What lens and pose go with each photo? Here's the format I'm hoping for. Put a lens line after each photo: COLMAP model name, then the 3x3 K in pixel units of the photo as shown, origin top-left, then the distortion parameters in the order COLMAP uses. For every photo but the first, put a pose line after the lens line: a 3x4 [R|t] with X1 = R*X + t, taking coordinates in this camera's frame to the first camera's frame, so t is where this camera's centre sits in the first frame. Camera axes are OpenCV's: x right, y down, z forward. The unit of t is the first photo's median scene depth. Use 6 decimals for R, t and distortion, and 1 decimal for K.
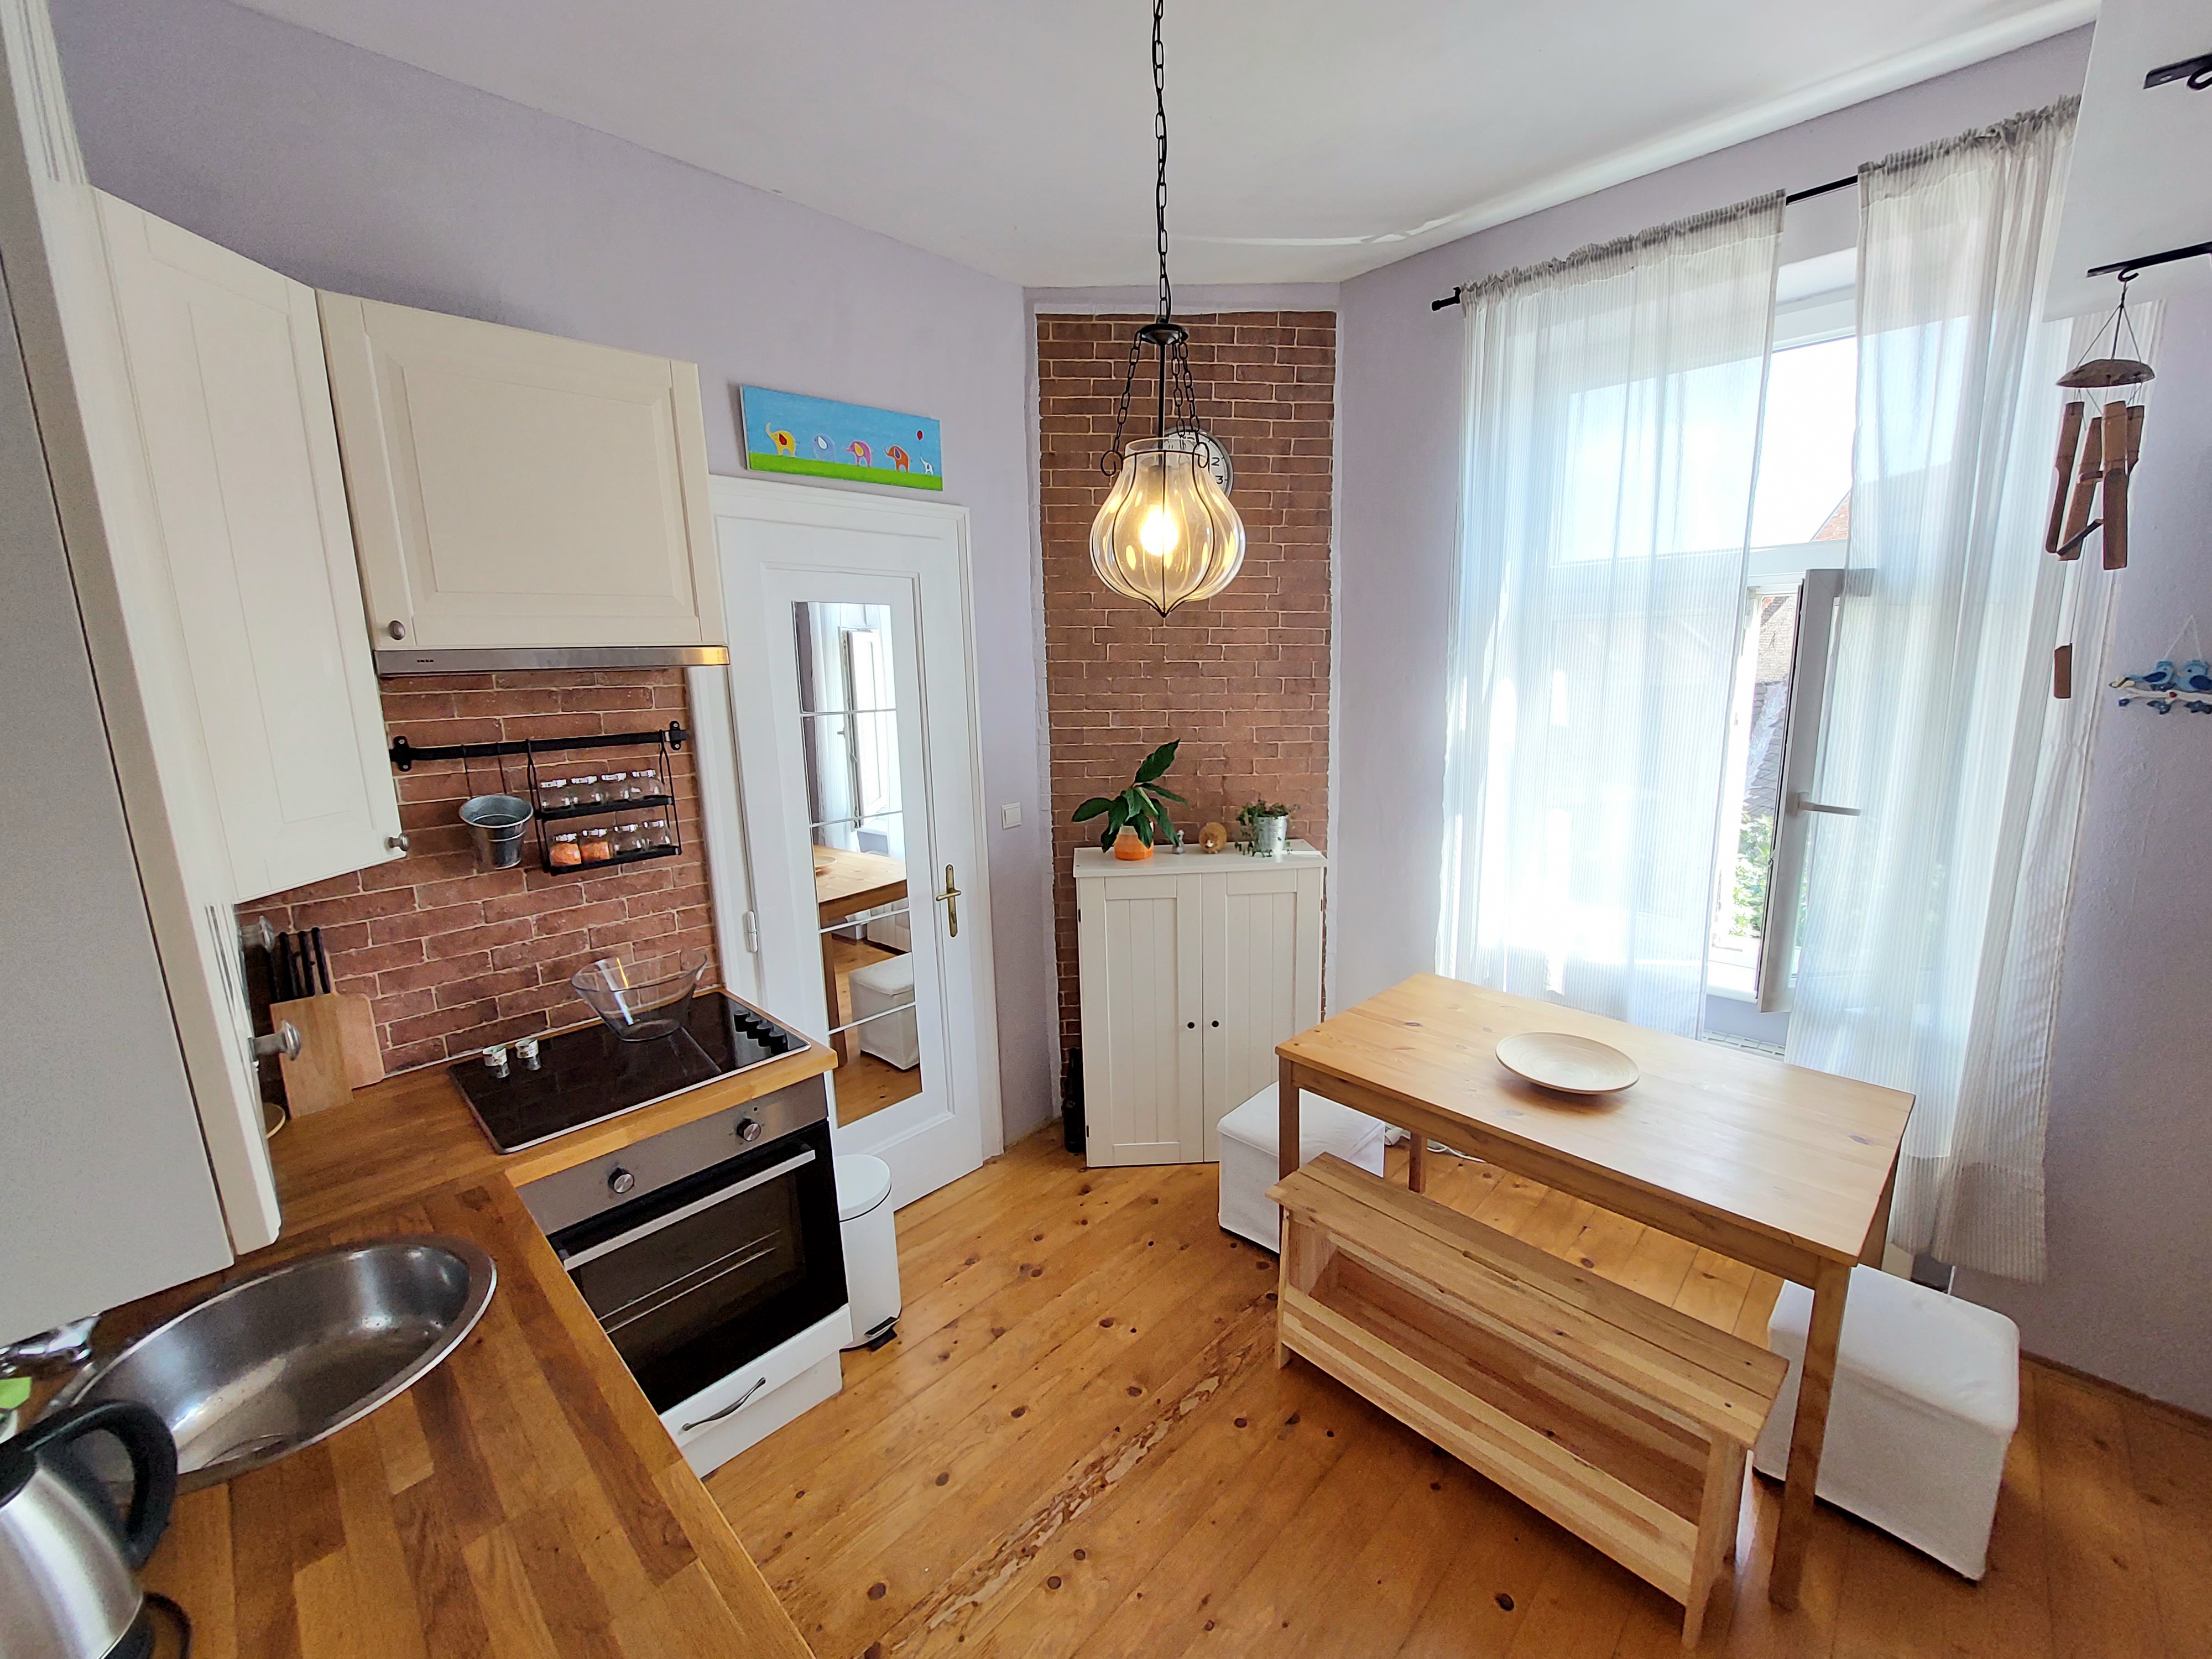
lens RADIAL K [[895.5, 0, 1122.2], [0, 895.5, 830.5], [0, 0, 1]] dist [-0.001420, -0.000480]
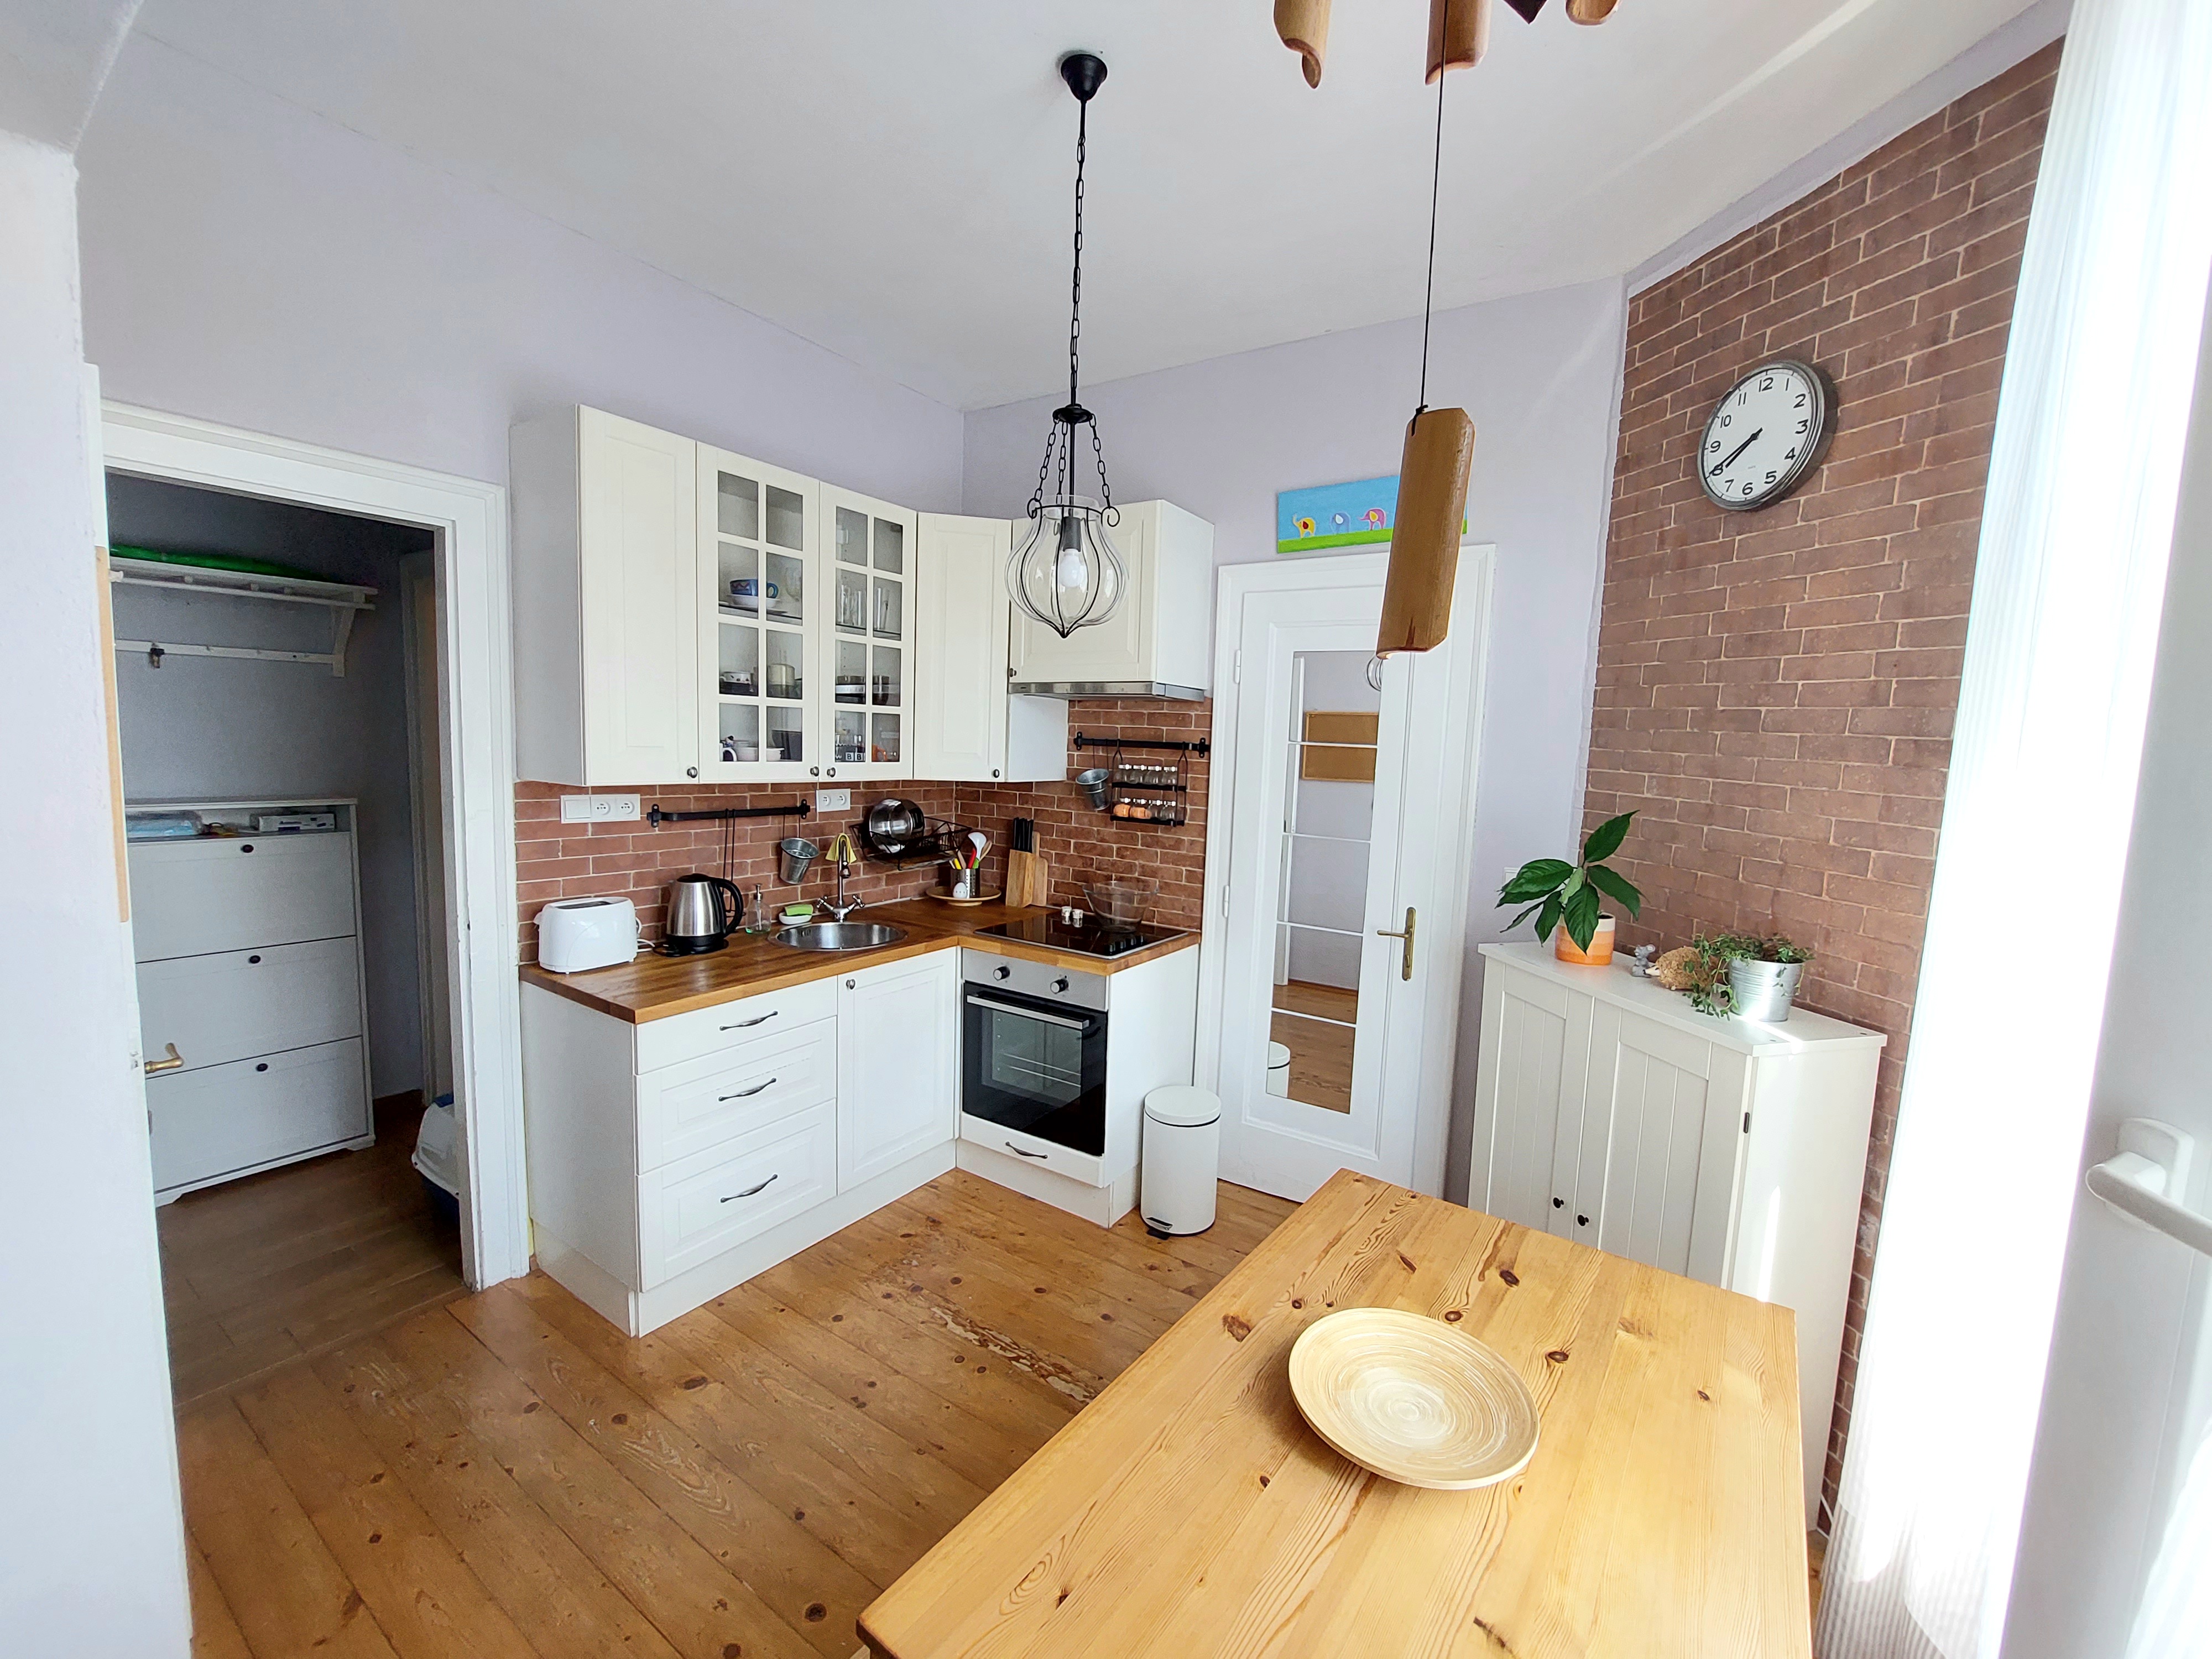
lens RADIAL K [[895.5, 0, 1121.0], [0, 895.5, 825.4], [0, 0, 1]] dist [-0.001420, -0.000480]
pose [[0.181594, 0.127486, -0.975075, 0.804402], [-0.226514, 0.970320, 0.084679, -0.069464], [0.956930, 0.205491, 0.205082, 0.544155]]
